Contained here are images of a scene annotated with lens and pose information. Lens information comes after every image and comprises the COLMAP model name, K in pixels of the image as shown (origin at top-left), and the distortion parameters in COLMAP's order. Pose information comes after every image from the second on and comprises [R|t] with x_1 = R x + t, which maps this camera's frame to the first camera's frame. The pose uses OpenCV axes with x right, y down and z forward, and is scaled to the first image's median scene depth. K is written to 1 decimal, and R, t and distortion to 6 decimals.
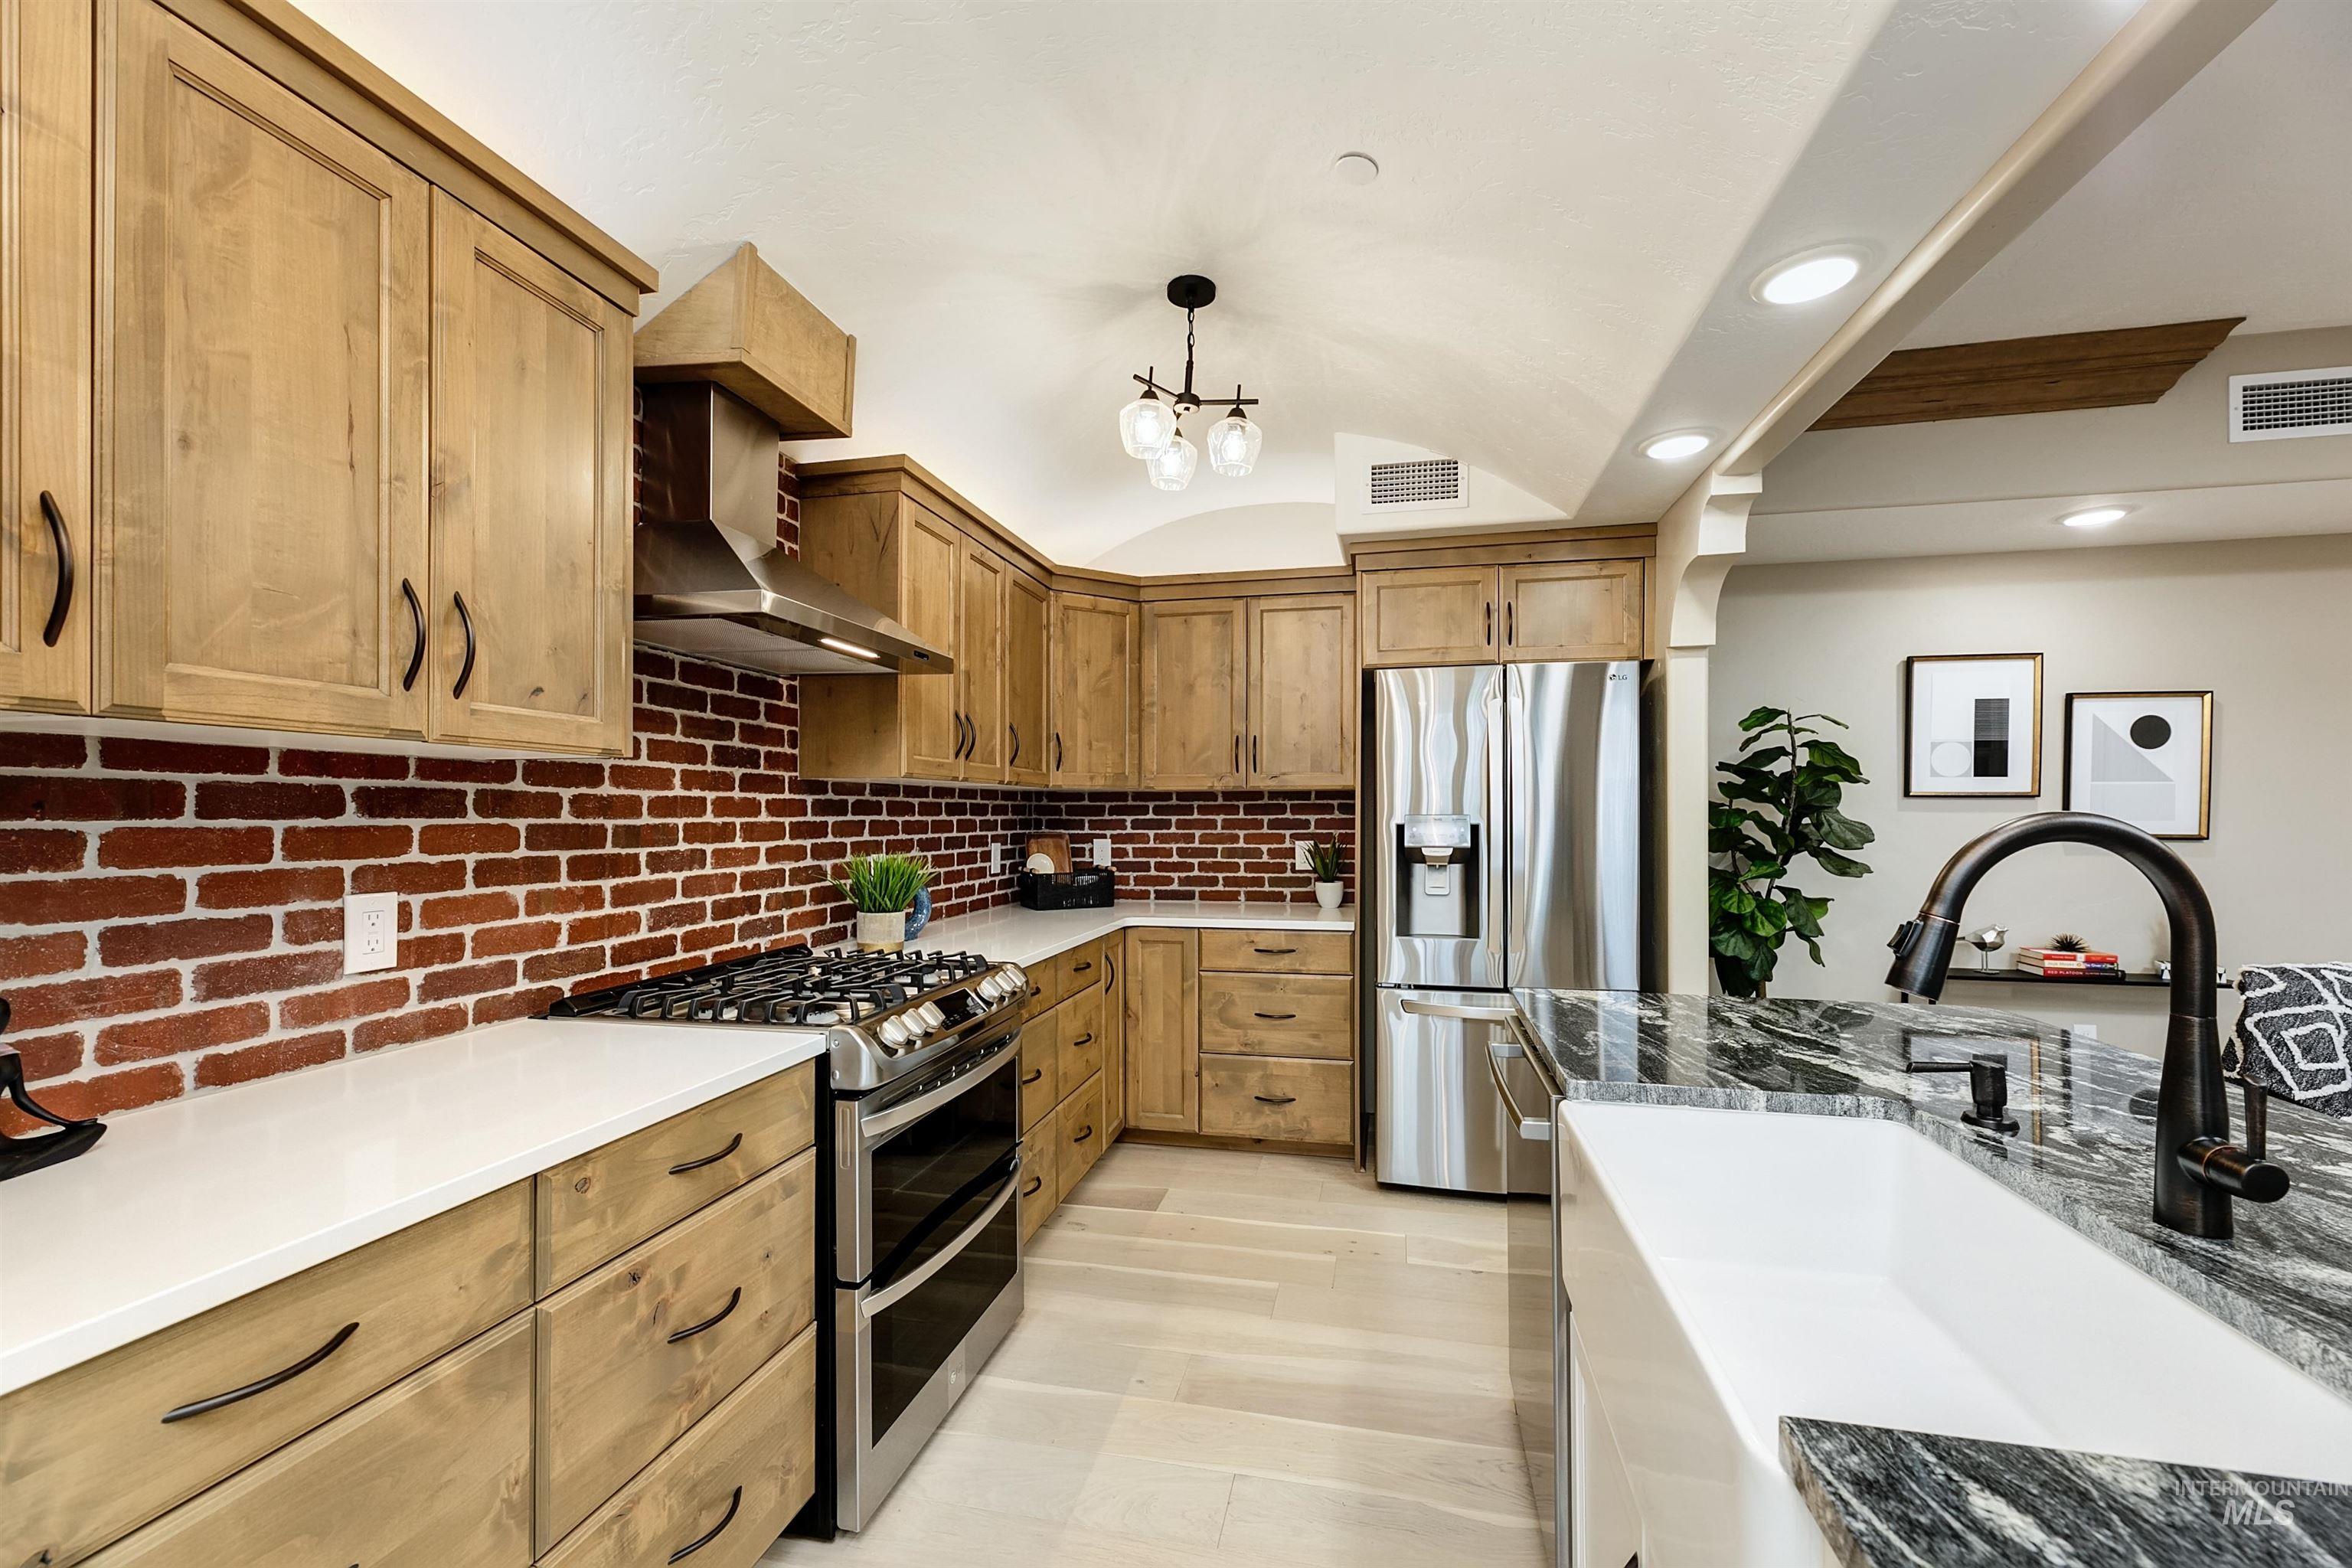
lens RADIAL K [[949.5, 0, 1175.2], [0, 949.5, 812.5], [0, 0, 1]] dist [0.001455, 0.000122]
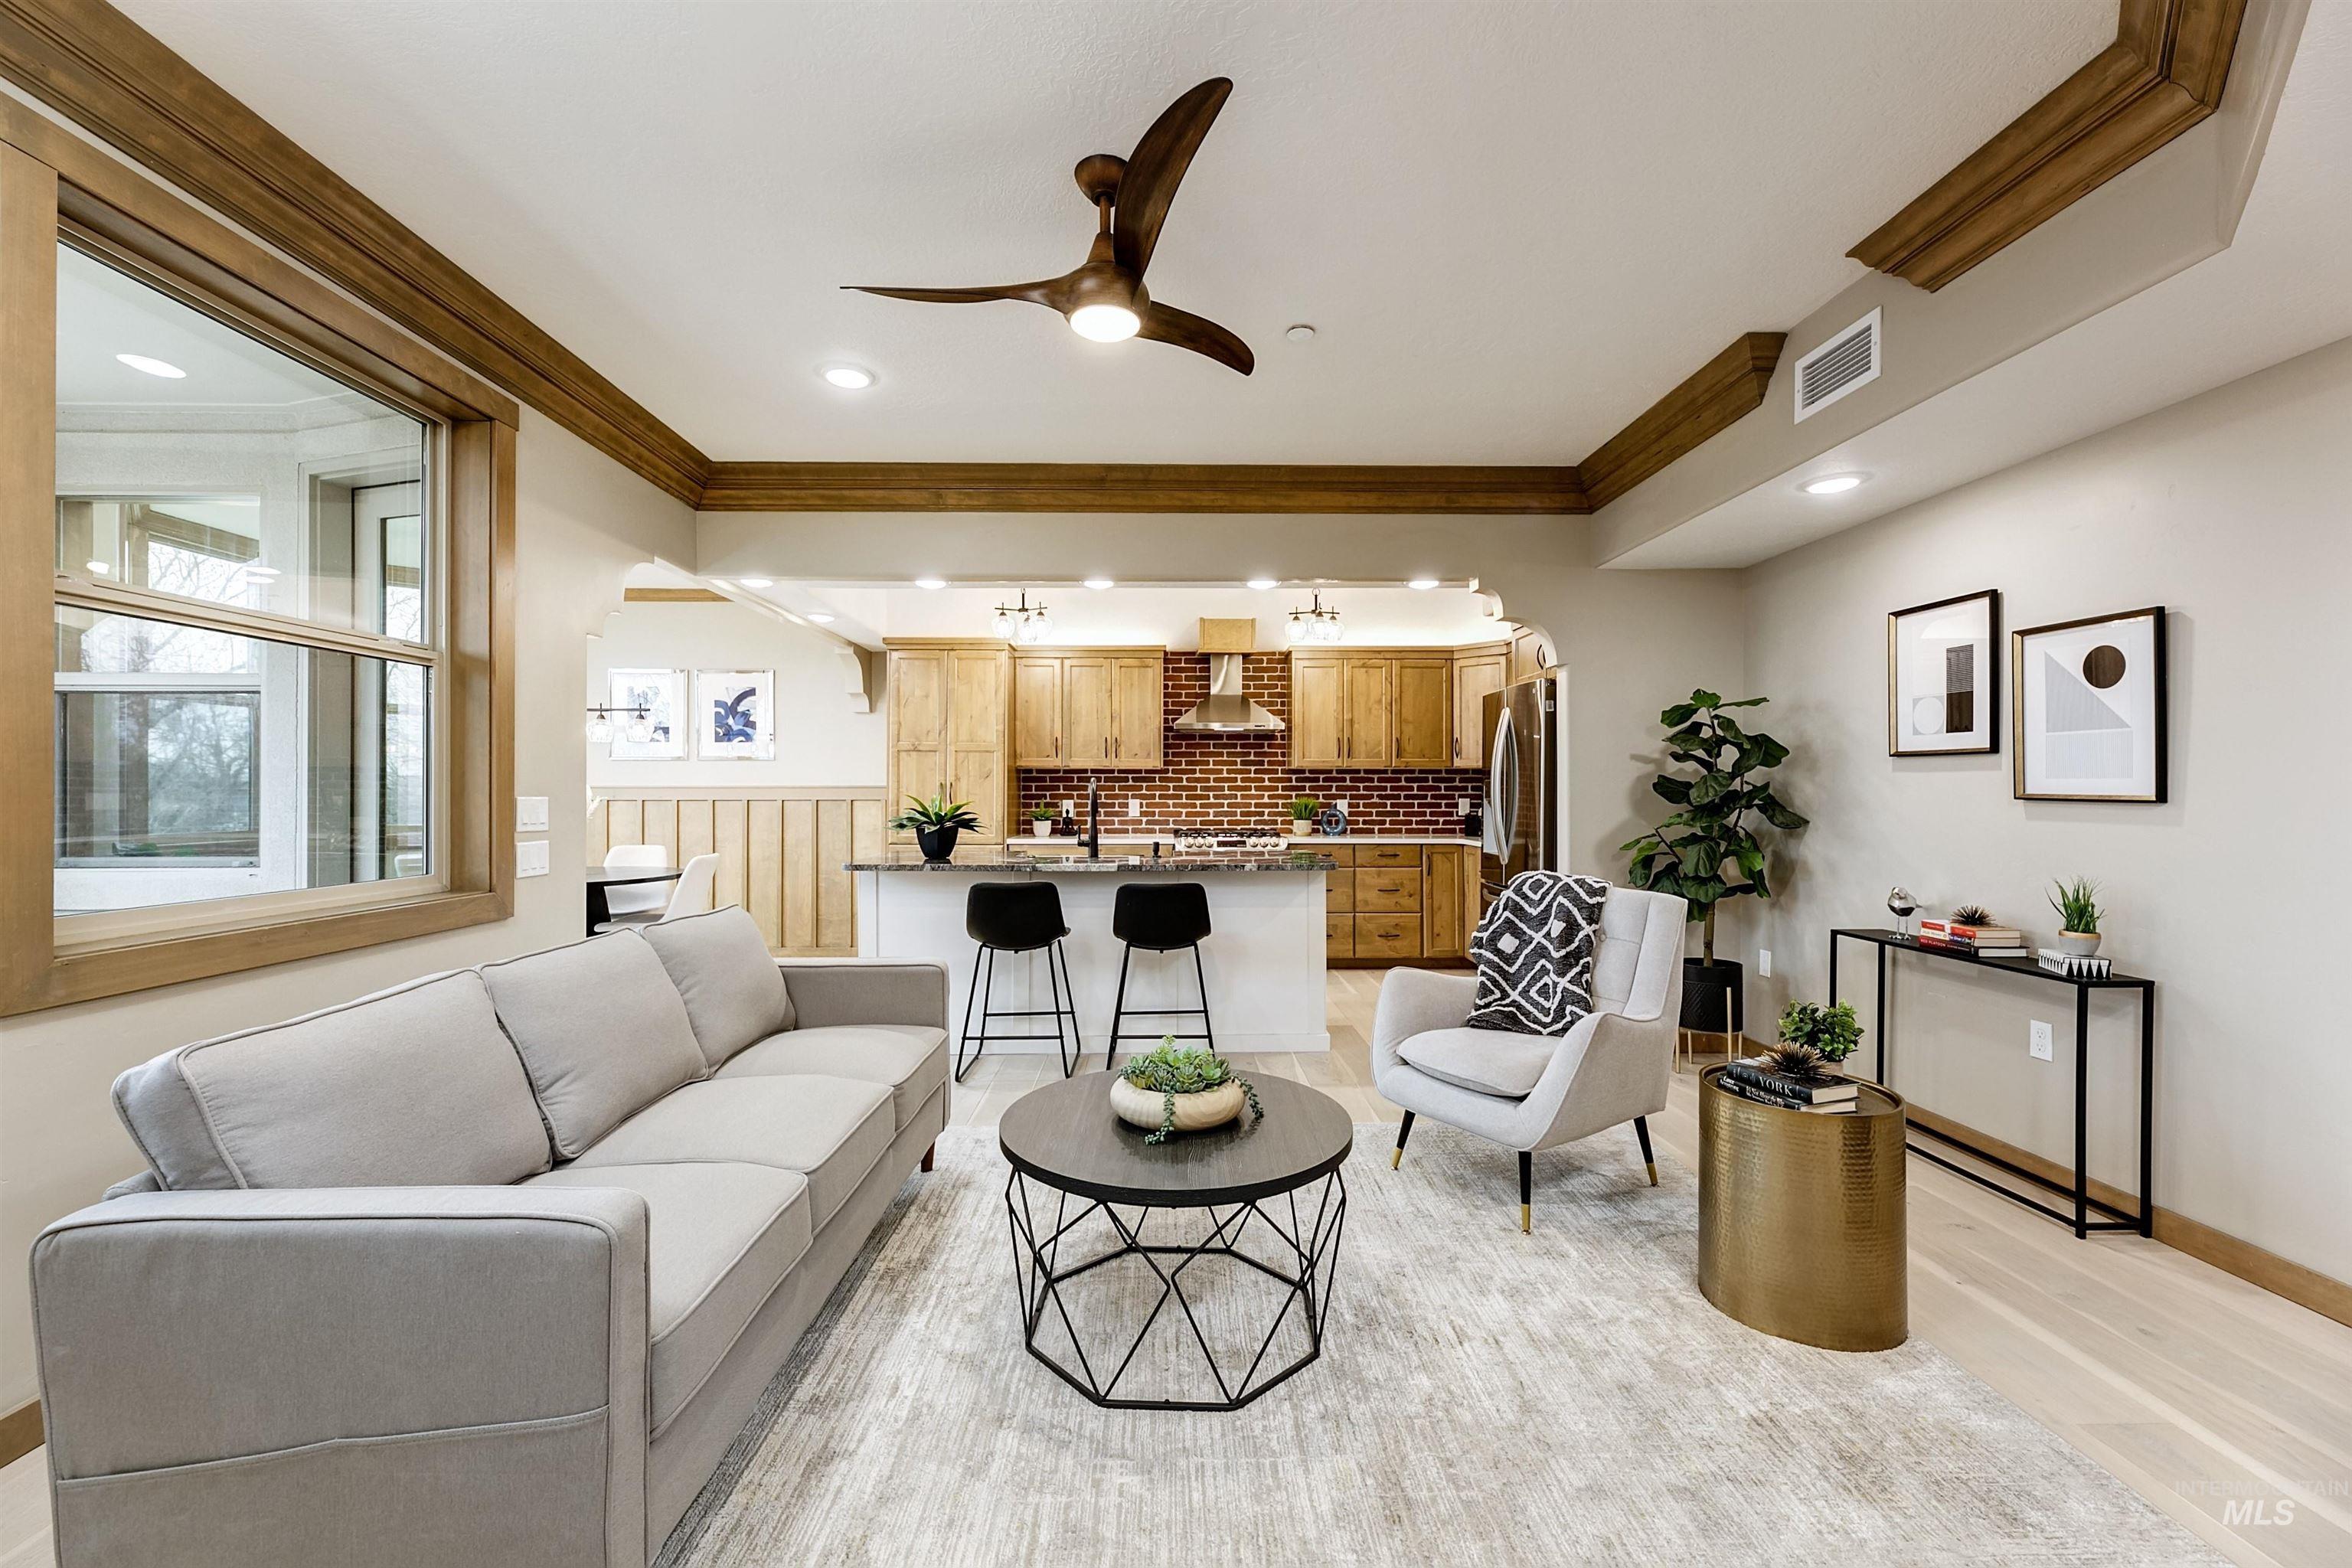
lens RADIAL K [[938.4, 0, 1178.7], [0, 938.4, 786.6], [0, 0, 1]] dist [-0.001055, -0.000069]
pose [[0.234876, -0.003590, -0.972019, 2.214029], [0.000764, 0.999994, -0.003509, 0.024207], [0.972025, 0.000082, 0.234877, 0.089002]]
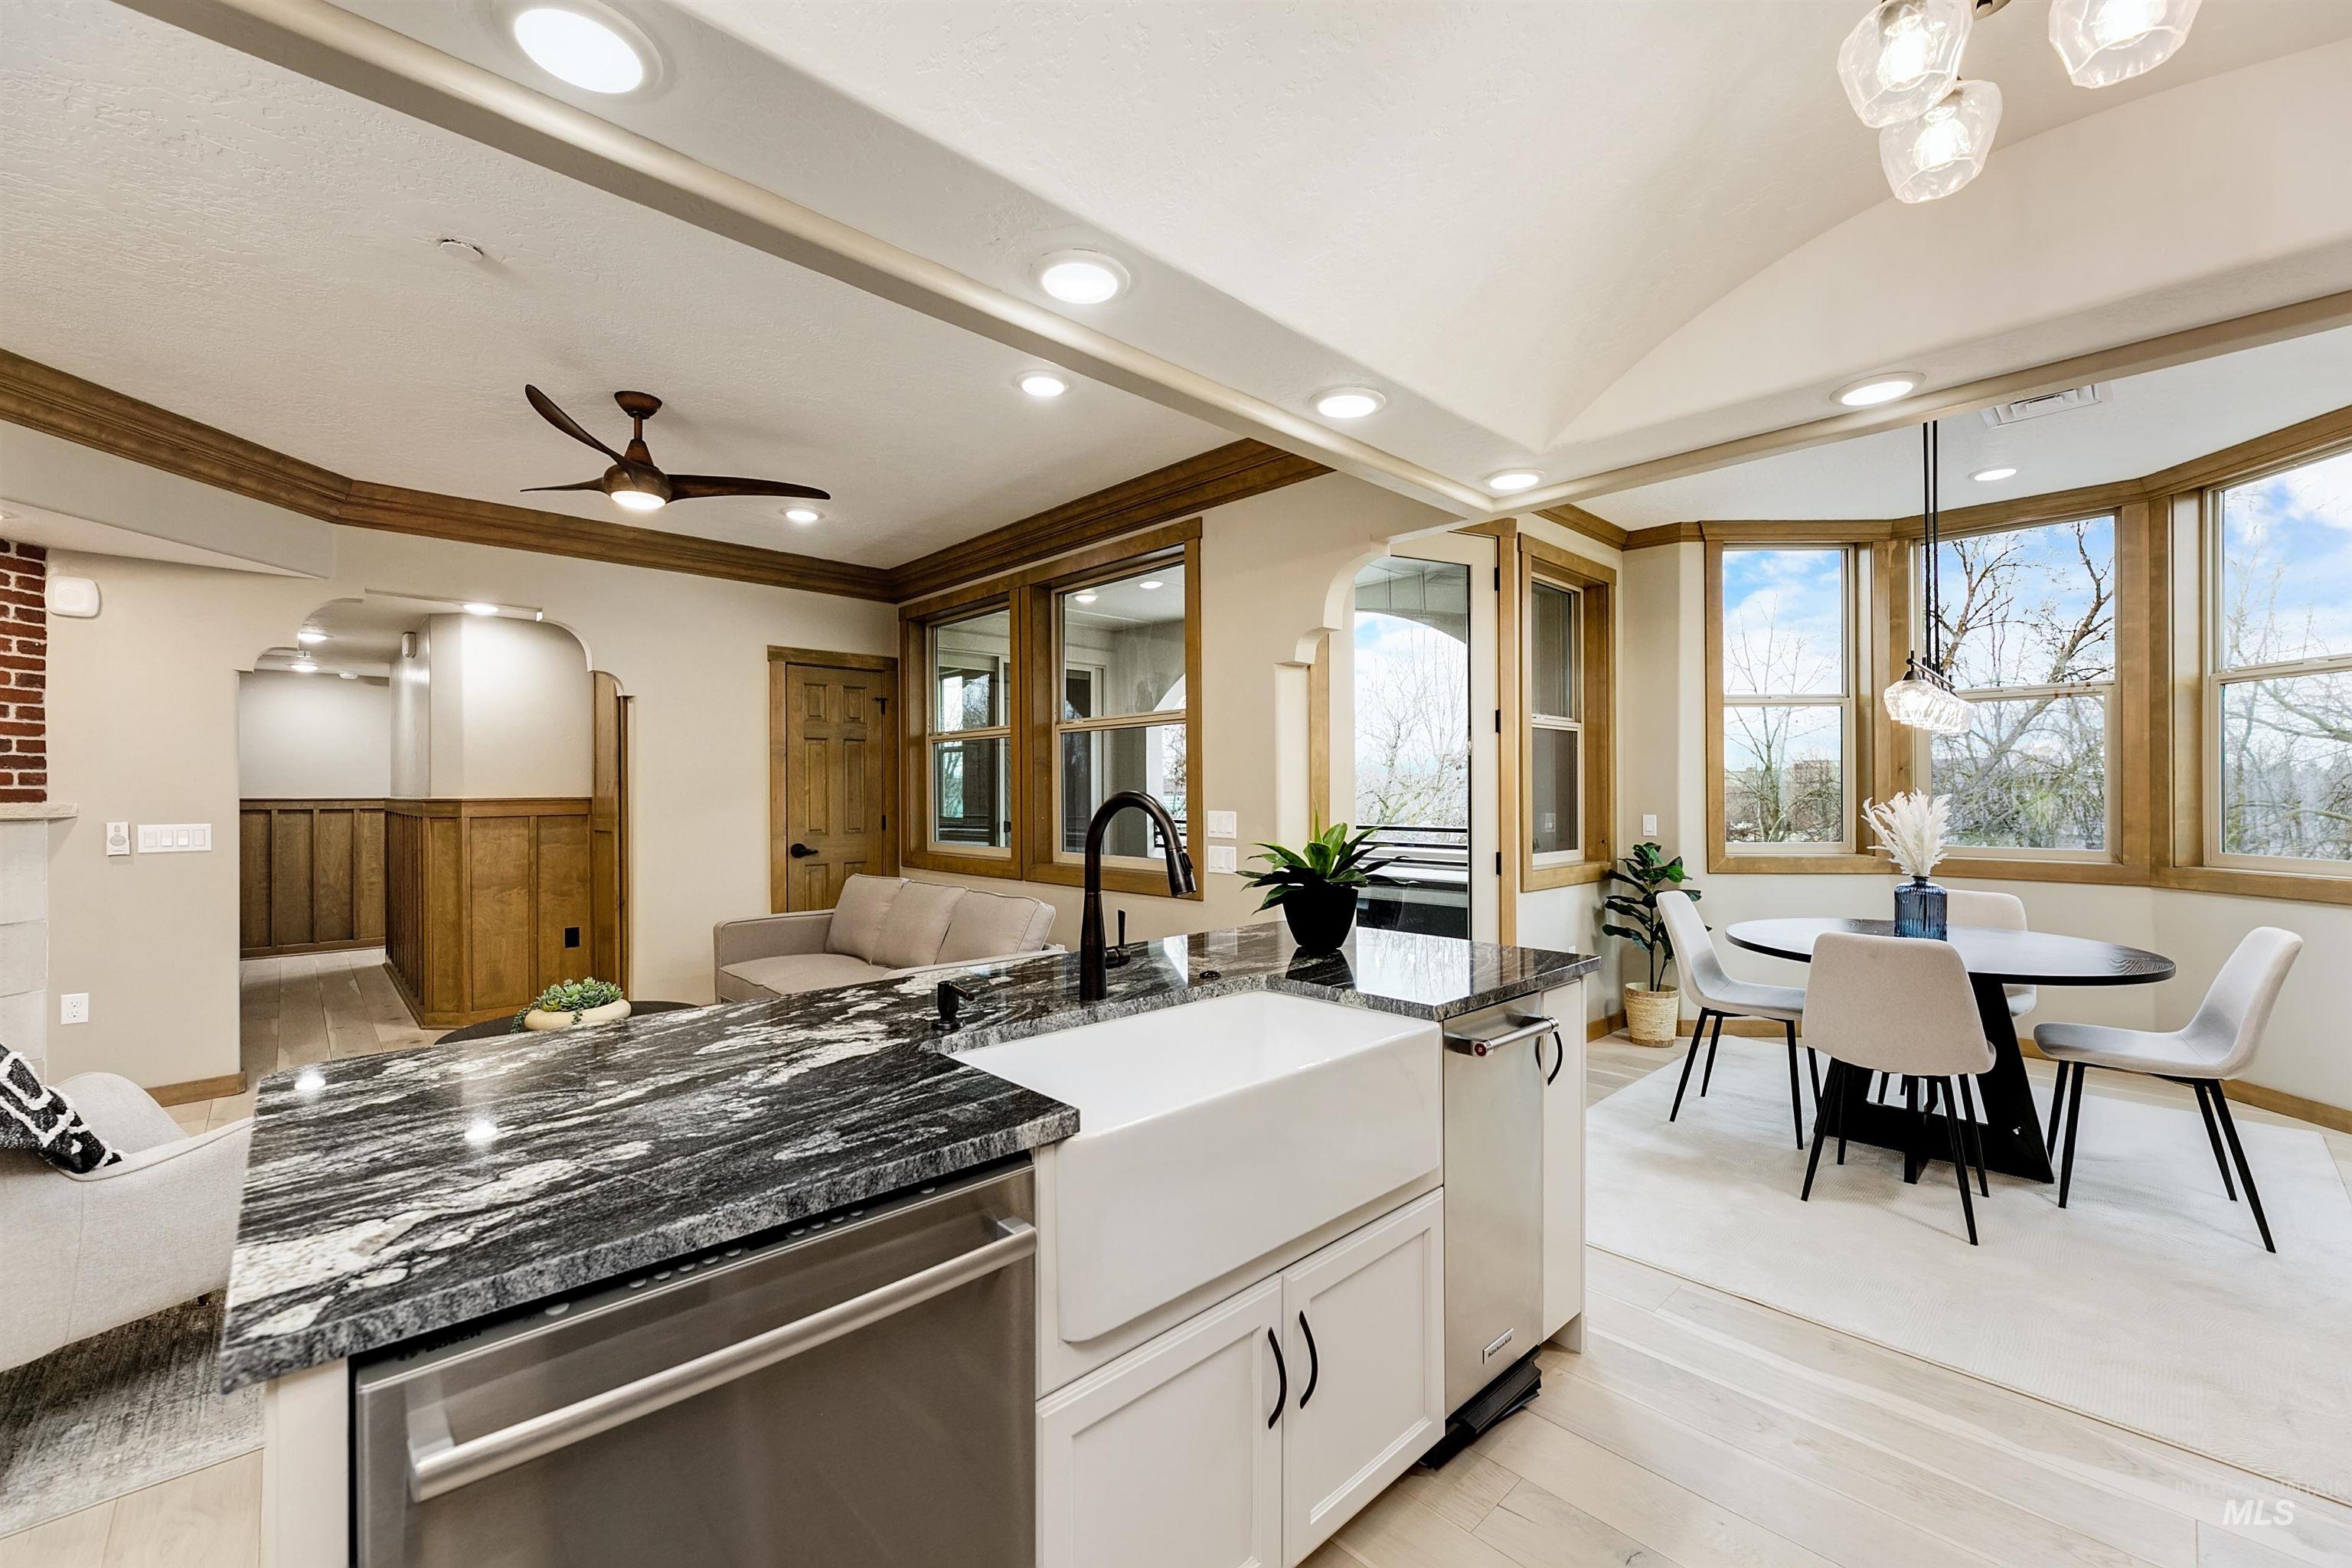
lens RADIAL K [[946.2, 0, 1167.4], [0, 946.2, 789.9], [0, 0, 1]] dist [-0.000975, -0.000588]
pose [[-0.823913, 0.006081, 0.566684, -0.065603], [0.005433, 0.999981, -0.002832, 0.002668], [-0.566690, 0.000745, -0.823930, 0.906888]]
